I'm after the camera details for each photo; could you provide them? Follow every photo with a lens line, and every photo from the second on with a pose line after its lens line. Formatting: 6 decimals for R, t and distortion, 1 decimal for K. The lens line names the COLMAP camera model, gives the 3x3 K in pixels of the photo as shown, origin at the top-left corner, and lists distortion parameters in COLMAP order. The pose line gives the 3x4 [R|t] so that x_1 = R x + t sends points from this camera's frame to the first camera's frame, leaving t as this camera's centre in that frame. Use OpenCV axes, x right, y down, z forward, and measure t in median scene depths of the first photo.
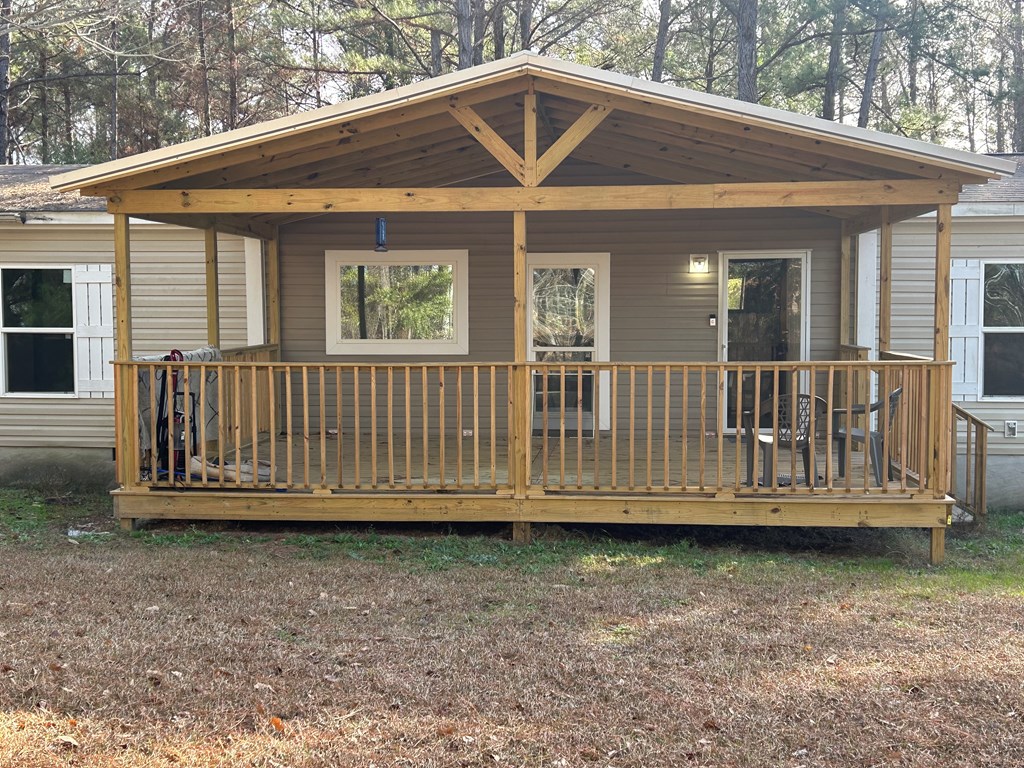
lens RADIAL K [[416.3, 0, 512.0], [0, 416.3, 384.0], [0, 0, 1]] dist [0.000571, 0.000059]
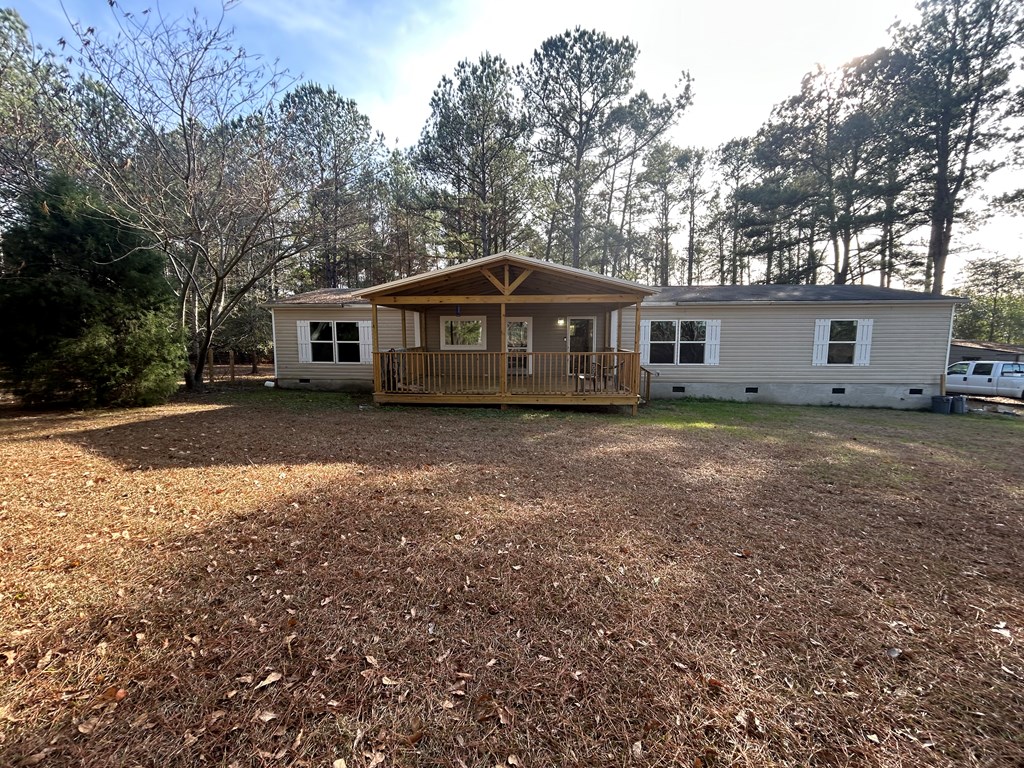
lens RADIAL K [[416.3, 0, 512.0], [0, 416.3, 384.0], [0, 0, 1]] dist [0.000571, 0.000059]
pose [[0.999929, 0.000513, -0.011867, 0.121209], [0.000518, 0.996238, 0.086657, -0.086446], [0.011867, -0.086657, 0.996167, -2.111731]]
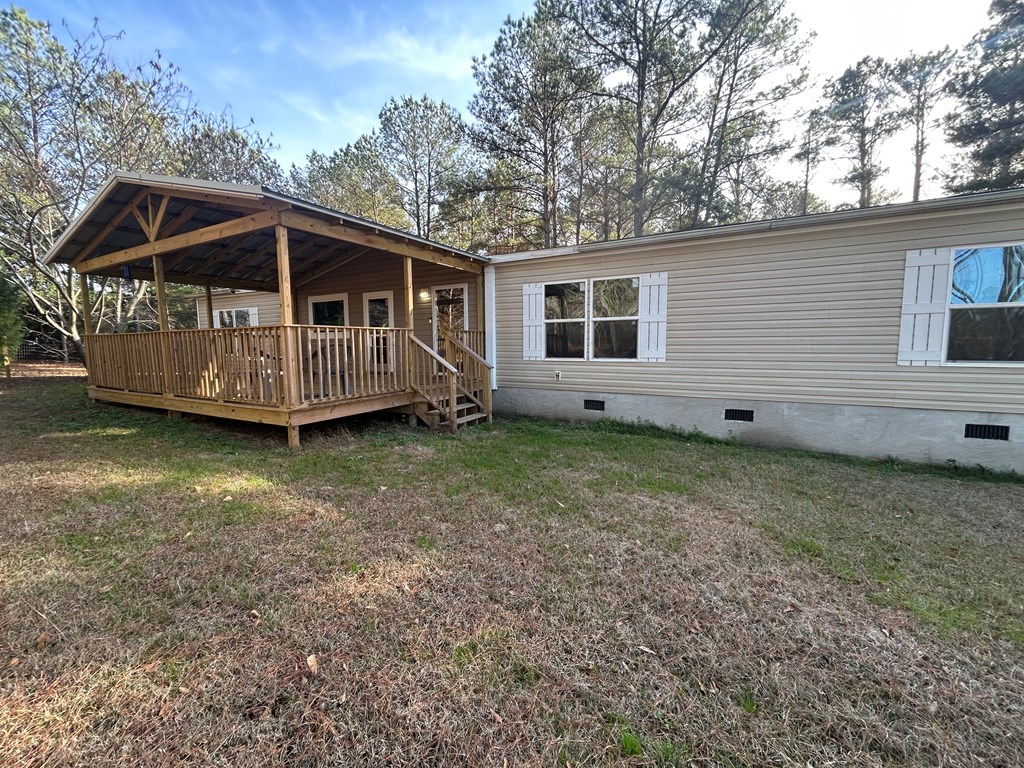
lens RADIAL K [[409.0, 0, 512.0], [0, 409.0, 384.0], [0, 0, 1]] dist [-0.010650, 0.000729]
pose [[0.898009, 0.034788, -0.438599, 1.754536], [0.005043, 0.995990, 0.089323, -0.017006], [0.439948, -0.082425, 0.894233, -0.669995]]
